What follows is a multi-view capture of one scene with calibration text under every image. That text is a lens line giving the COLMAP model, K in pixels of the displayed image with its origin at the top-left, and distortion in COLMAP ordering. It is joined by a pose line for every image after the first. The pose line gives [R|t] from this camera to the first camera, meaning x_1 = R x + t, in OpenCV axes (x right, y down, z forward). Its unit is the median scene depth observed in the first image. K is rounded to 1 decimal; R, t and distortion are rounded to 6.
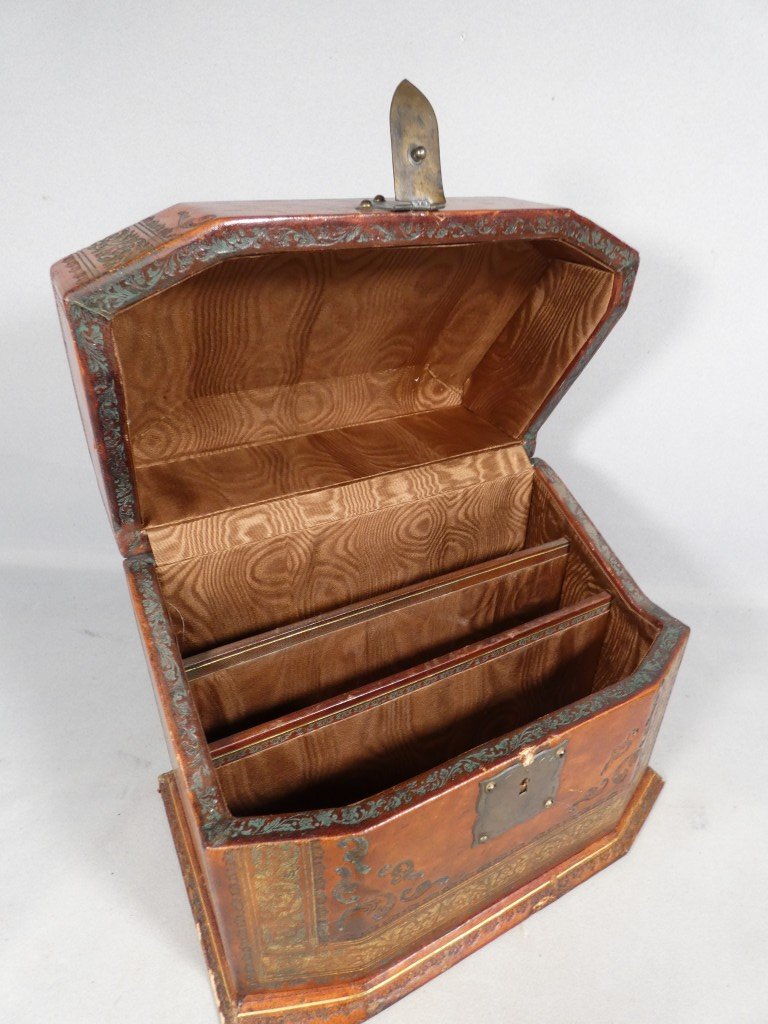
lens RADIAL K [[620.2, 0, 384.0], [0, 620.2, 512.0], [0, 0, 1]] dist [-0.020495, -0.001723]
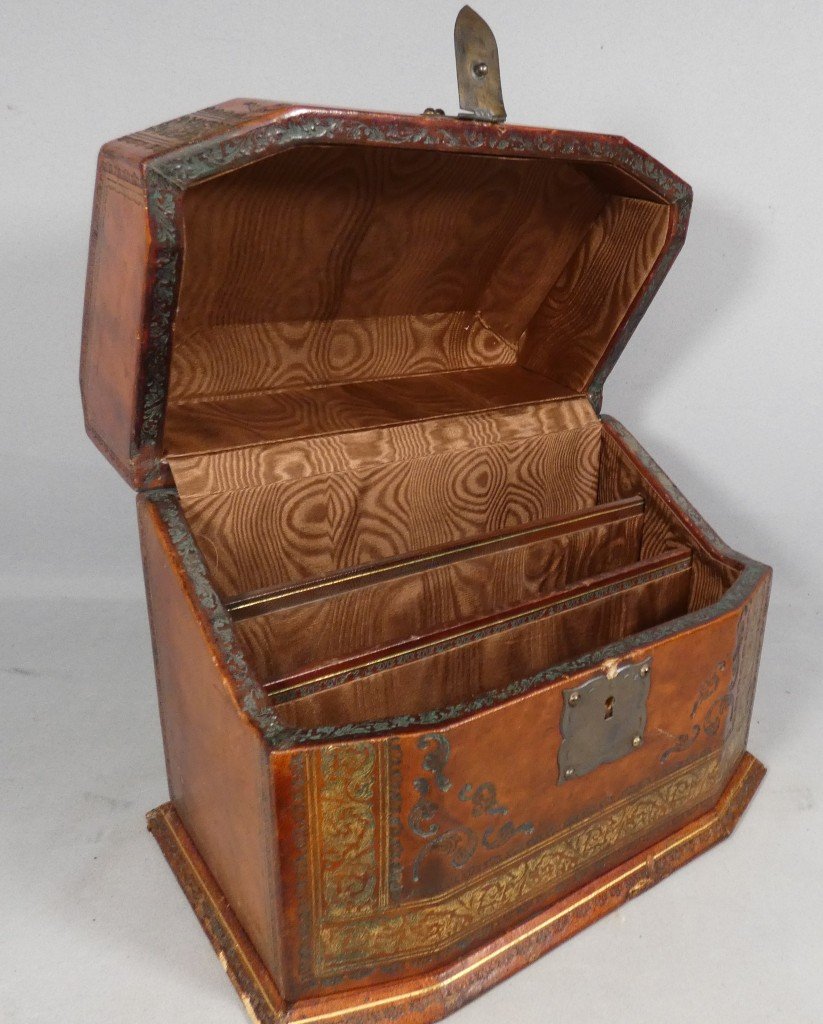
lens RADIAL K [[900.9, 0, 580.8], [0, 900.9, 479.6], [0, 0, 1]] dist [-0.017496, -0.001052]
pose [[0.976781, -0.015412, 0.213683, -0.088571], [0.049493, 0.986662, -0.155076, 0.276910], [-0.208443, 0.162051, 0.964516, -0.314086]]
